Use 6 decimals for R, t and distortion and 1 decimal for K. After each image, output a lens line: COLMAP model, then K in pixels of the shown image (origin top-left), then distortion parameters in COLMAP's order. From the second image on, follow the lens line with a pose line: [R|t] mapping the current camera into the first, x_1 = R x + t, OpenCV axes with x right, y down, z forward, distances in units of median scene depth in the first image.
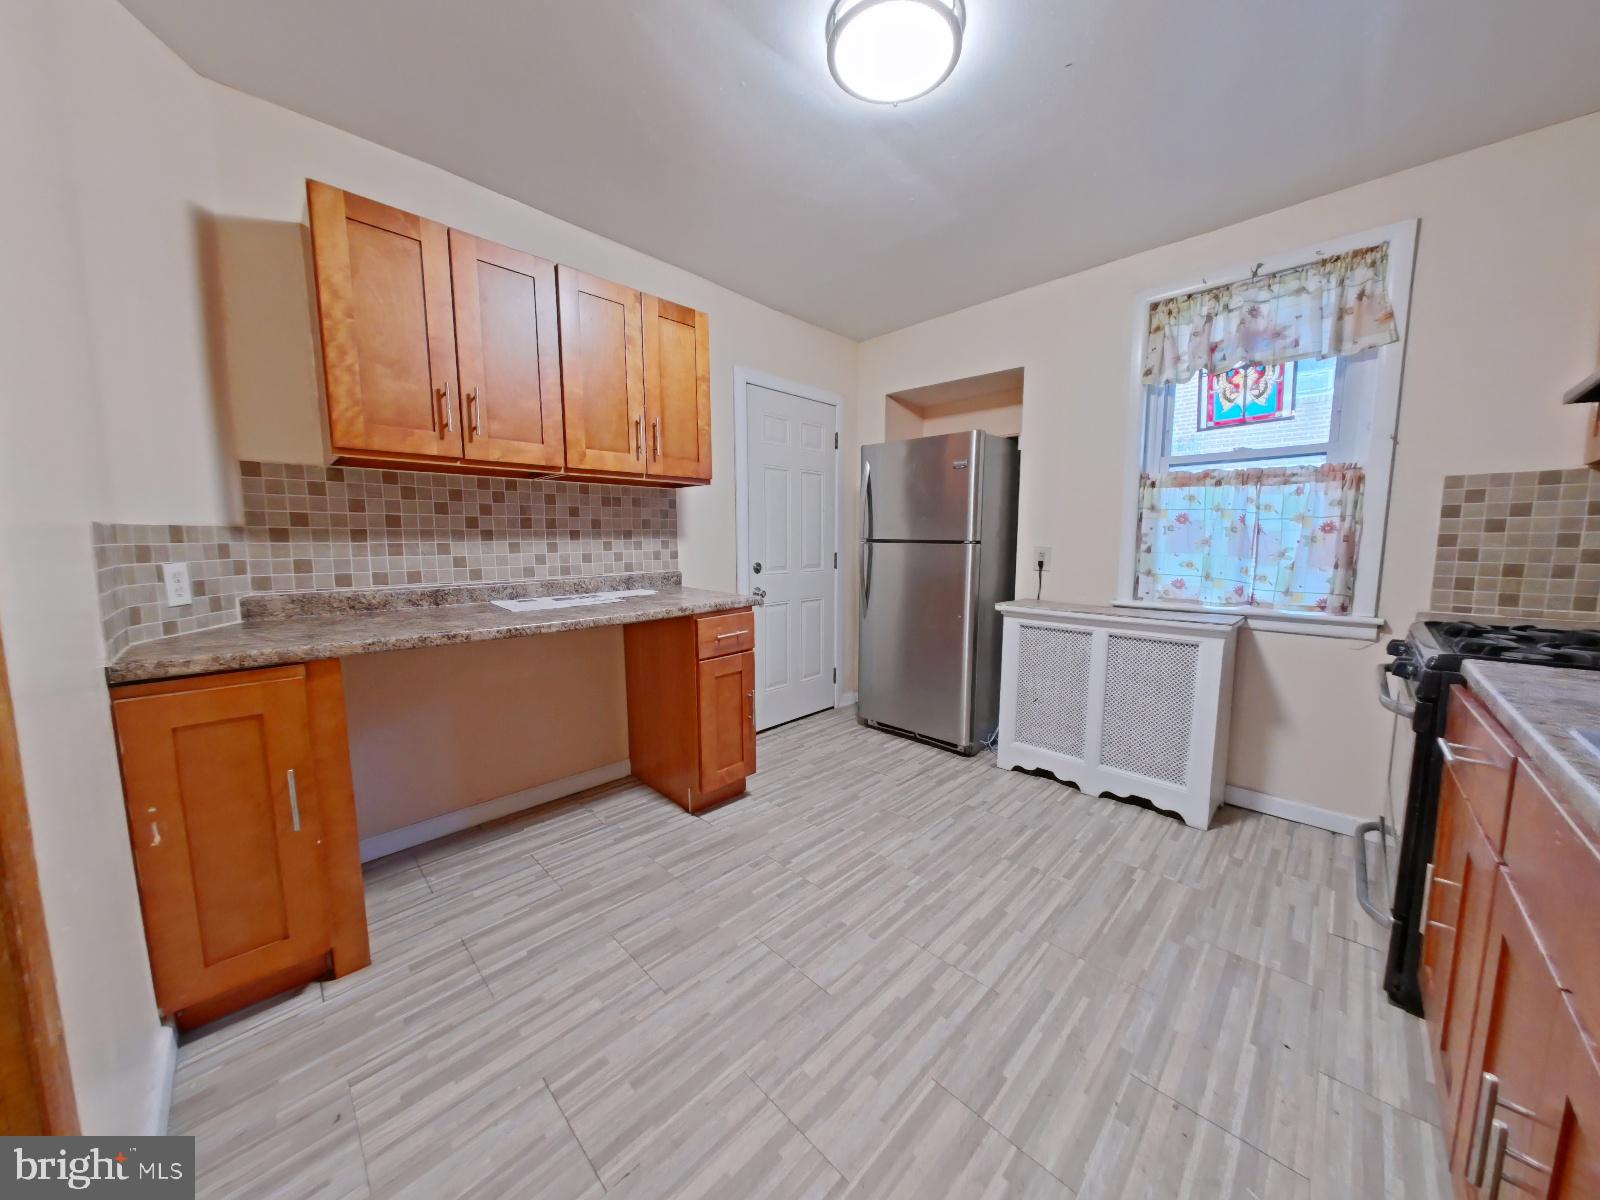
lens RADIAL K [[554.1, 0, 797.8], [0, 554.1, 602.3], [0, 0, 1]] dist [-0.006326, -0.000026]
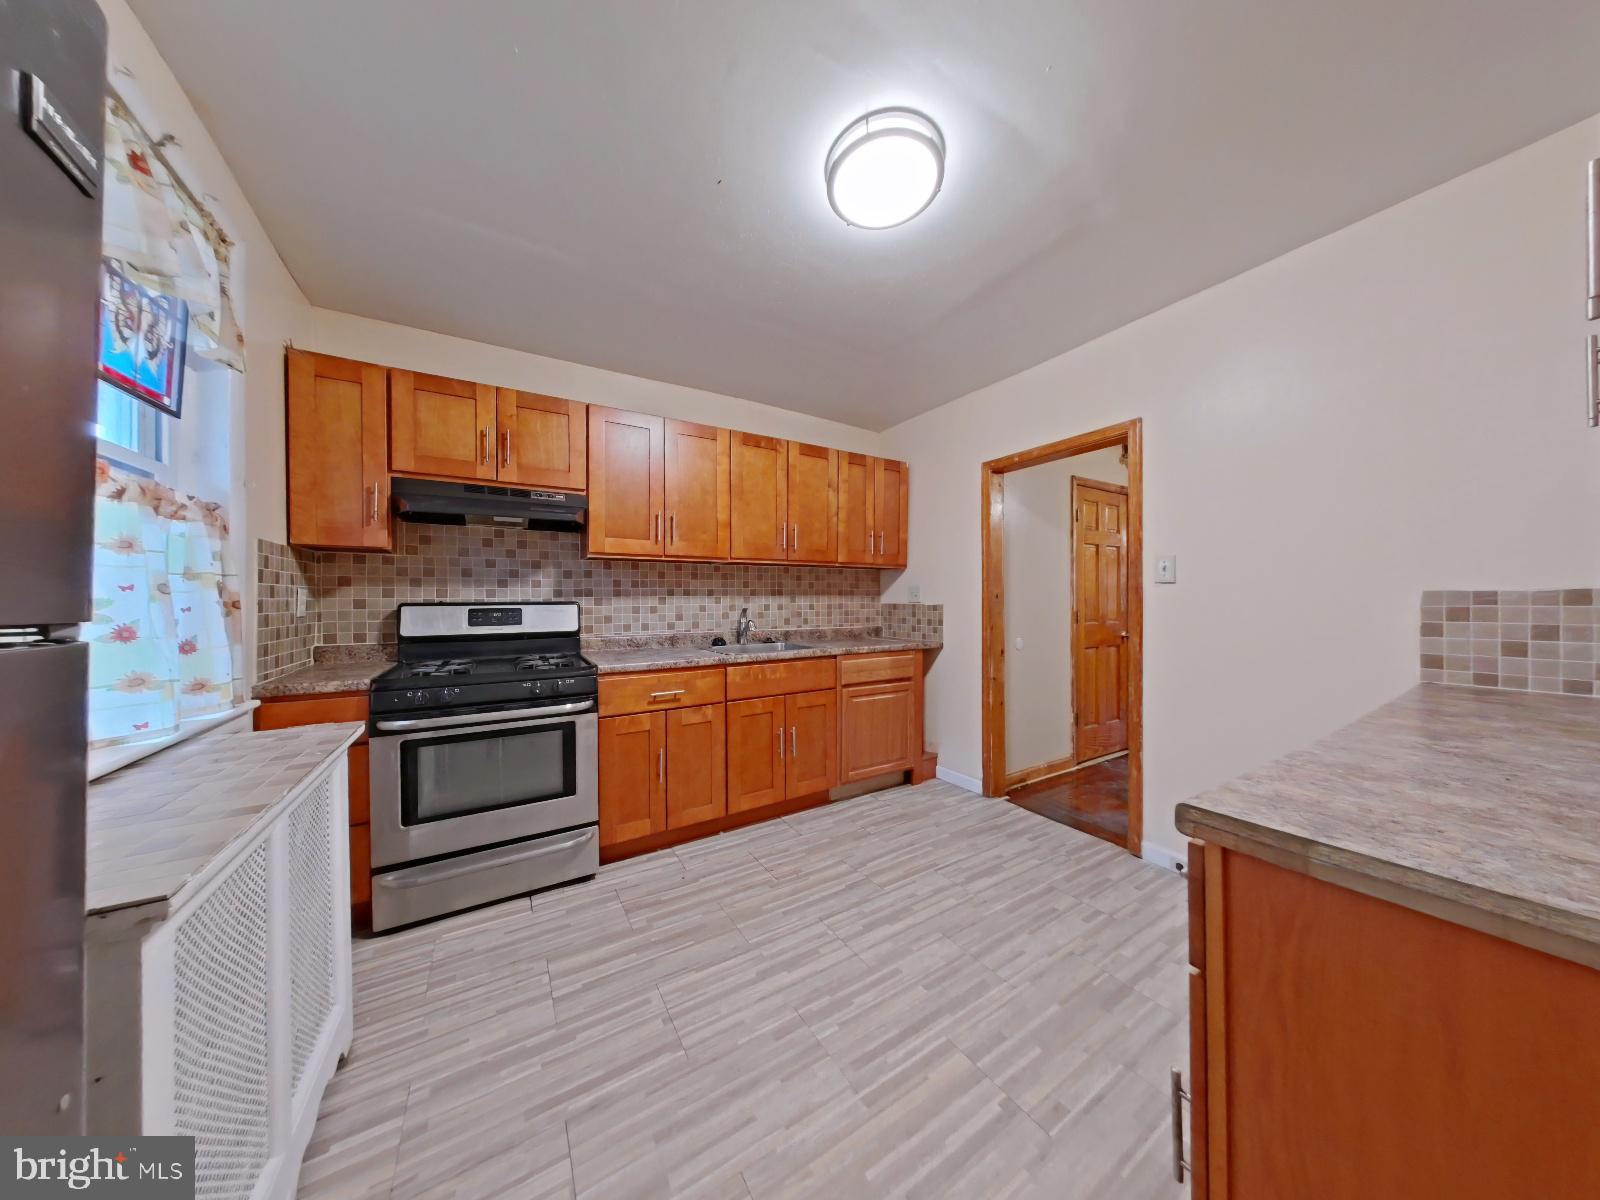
lens RADIAL K [[503.0, 0, 801.1], [0, 503.0, 600.7], [0, 0, 1]] dist [-0.000162, -0.000039]
pose [[-0.974708, 0.006474, 0.223388, 0.091061], [0.029352, 0.994630, 0.099246, -0.201017], [-0.221546, 0.103293, -0.969664, 1.806194]]
